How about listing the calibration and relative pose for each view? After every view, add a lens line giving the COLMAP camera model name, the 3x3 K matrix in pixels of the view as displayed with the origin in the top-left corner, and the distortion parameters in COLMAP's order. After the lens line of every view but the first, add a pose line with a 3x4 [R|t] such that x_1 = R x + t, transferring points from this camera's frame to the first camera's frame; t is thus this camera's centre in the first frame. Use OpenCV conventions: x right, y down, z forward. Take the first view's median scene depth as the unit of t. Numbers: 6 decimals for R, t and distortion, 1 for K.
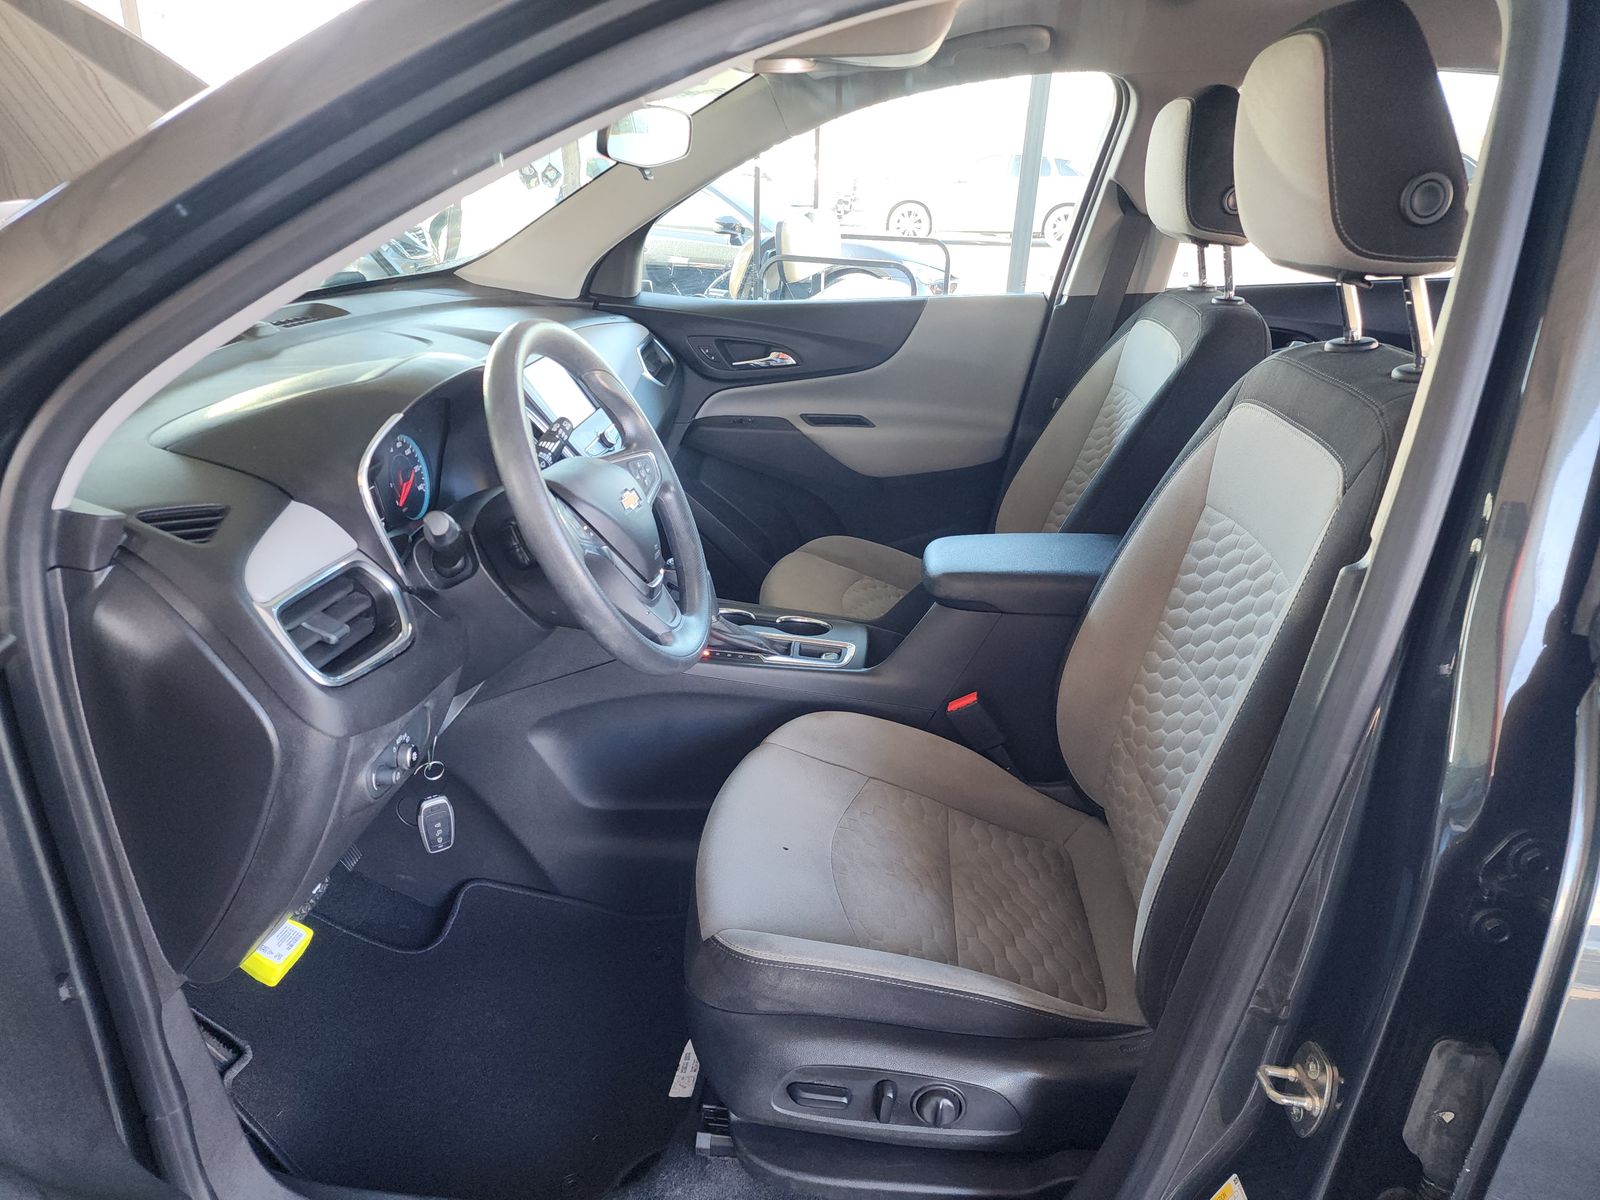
lens RADIAL K [[1058.7, 0, 792.3], [0, 1058.7, 606.6], [0, 0, 1]] dist [0.057351, -0.042238]
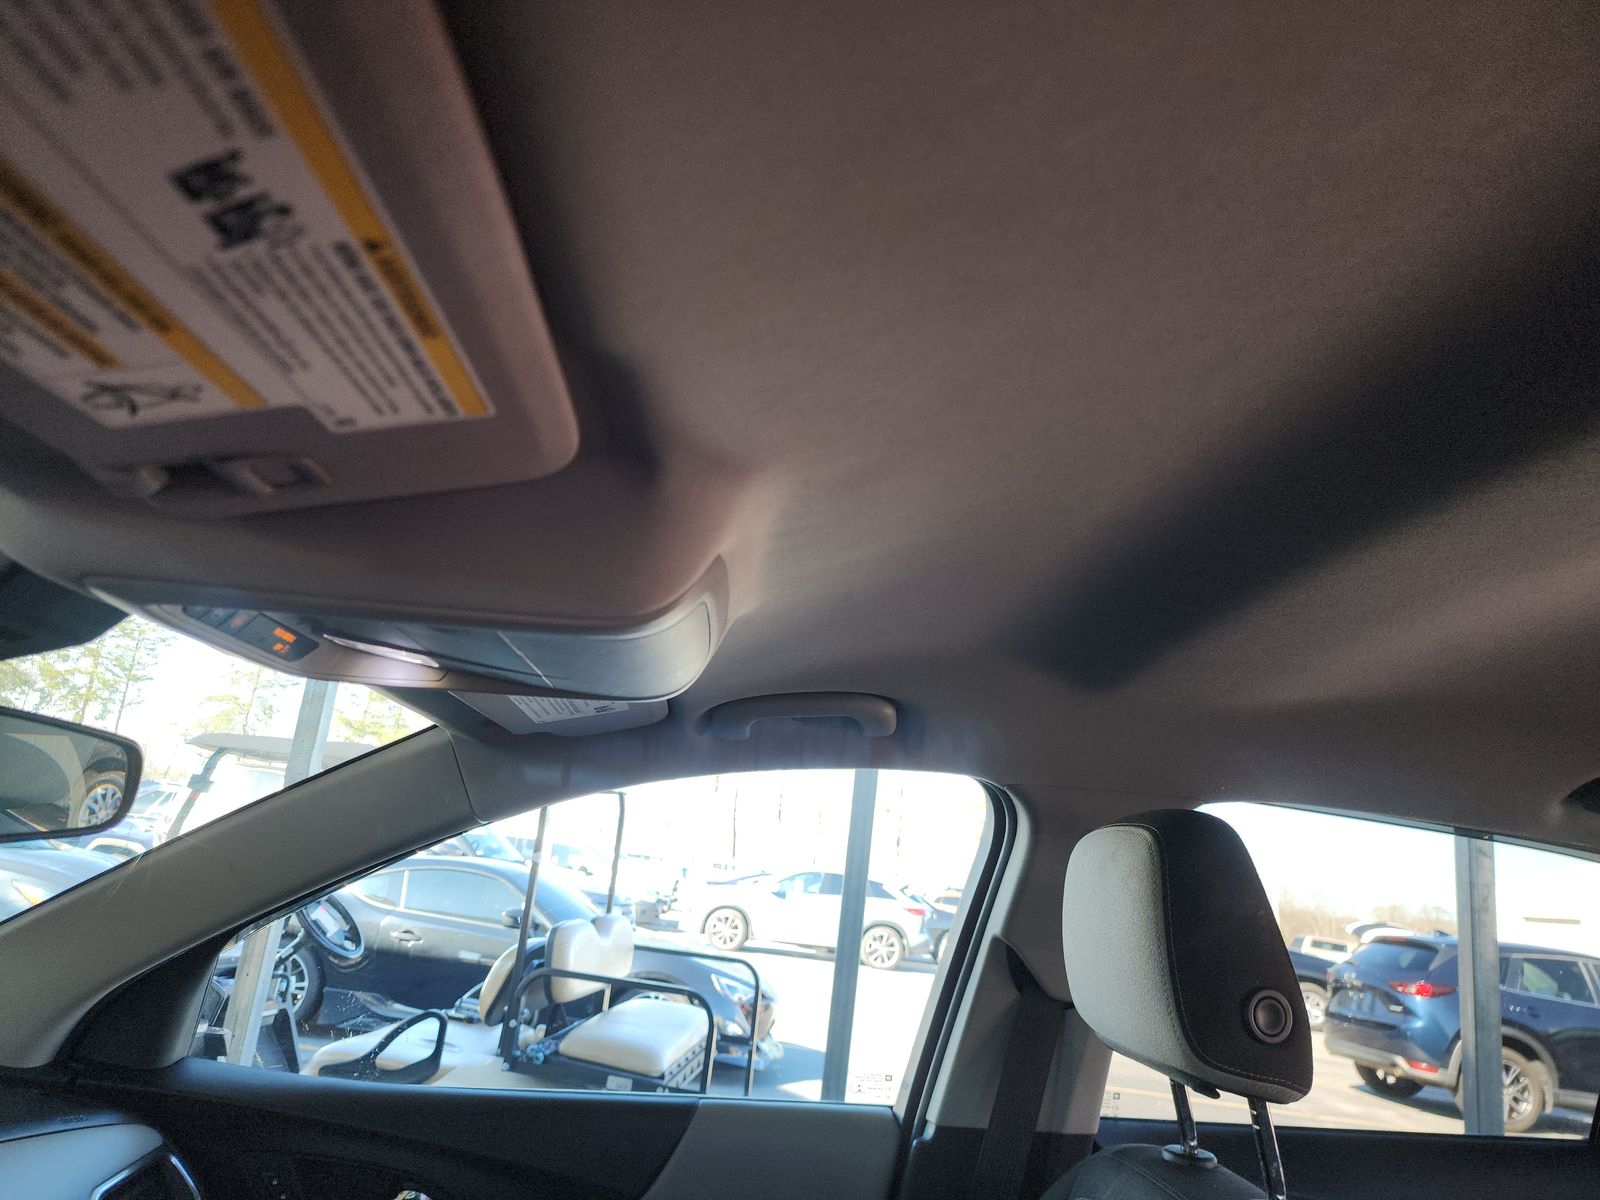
lens RADIAL K [[1058.7, 0, 792.3], [0, 1058.7, 606.6], [0, 0, 1]] dist [0.057351, -0.042238]
pose [[0.984216, 0.119877, 0.130186, 0.070917], [-0.019276, 0.803874, -0.594488, -0.163964], [-0.175919, 0.582595, 0.793496, 0.377932]]
